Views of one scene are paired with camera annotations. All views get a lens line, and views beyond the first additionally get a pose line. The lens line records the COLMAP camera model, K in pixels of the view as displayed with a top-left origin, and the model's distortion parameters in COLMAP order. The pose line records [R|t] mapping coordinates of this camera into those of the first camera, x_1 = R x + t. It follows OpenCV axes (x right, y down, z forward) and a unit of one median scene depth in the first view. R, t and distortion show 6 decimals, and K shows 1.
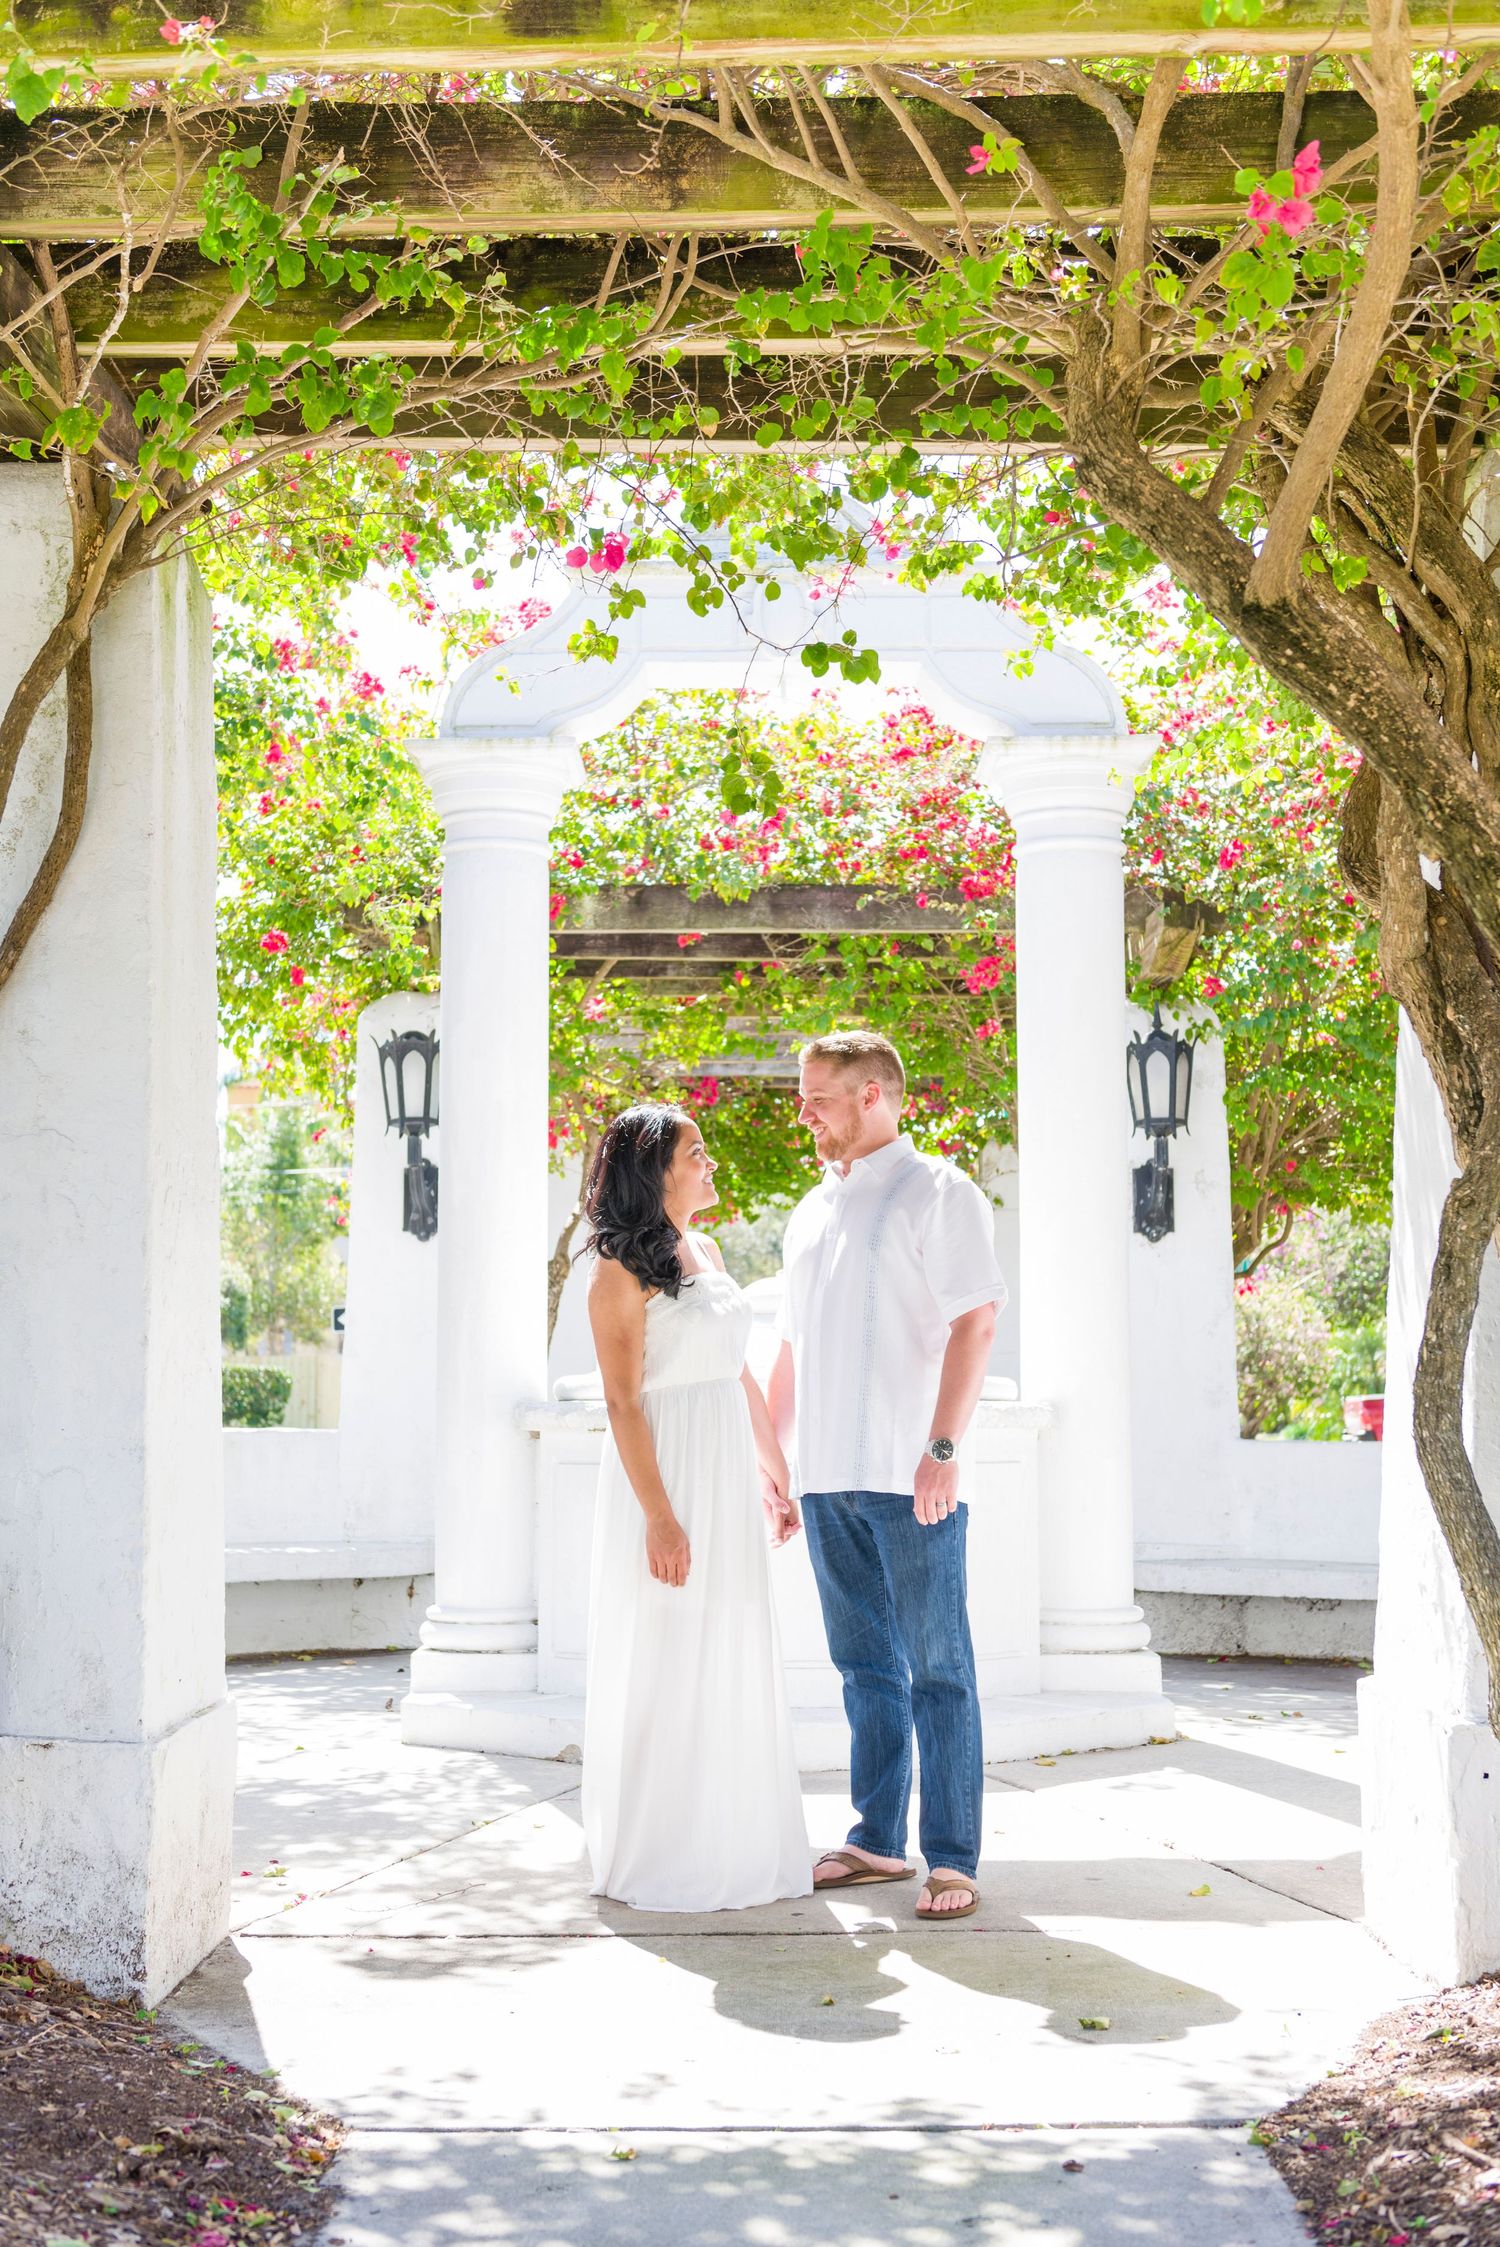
lens RADIAL K [[2725.4, 0, 750.0], [0, 2725.4, 1123.5], [0, 0, 1]] dist [0.001465, 0.000014]
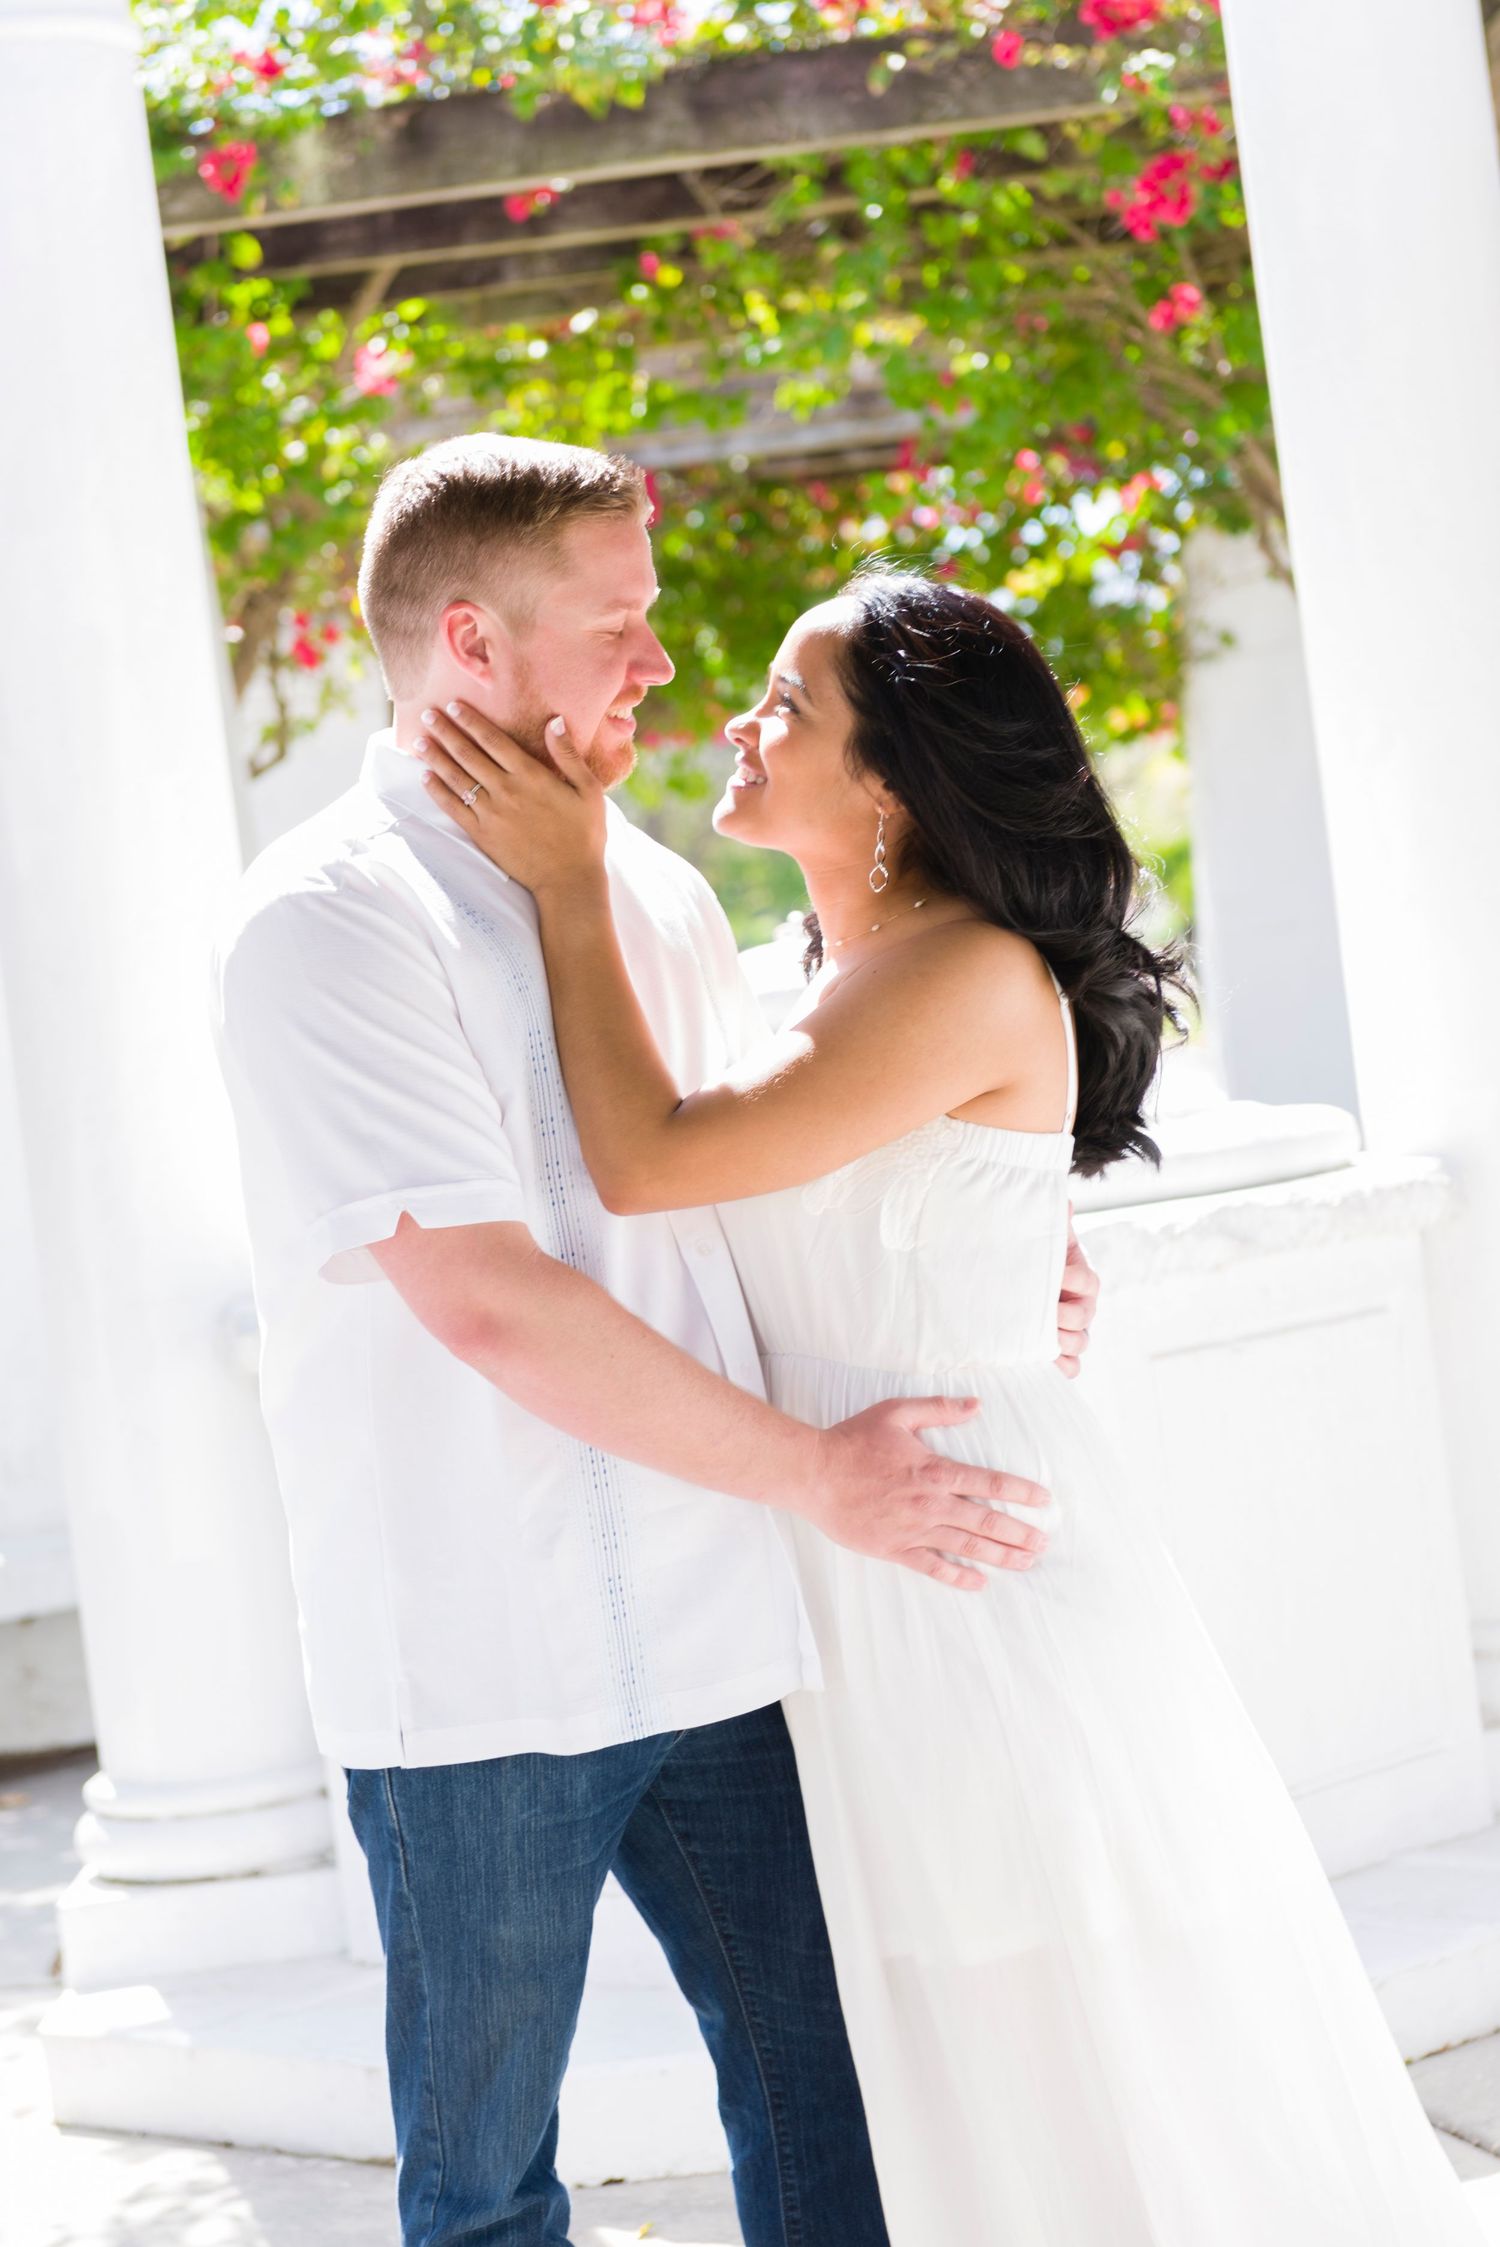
lens RADIAL K [[4856.1, 0, 750.0], [0, 4856.1, 1123.5], [0, 0, 1]] dist [0.032112, -0.317527]
pose [[0.991750, -0.127172, -0.016077, 0.008499], [0.128184, 0.984322, 0.121157, -0.007099], [0.000417, -0.122218, 0.992503, 0.136904]]
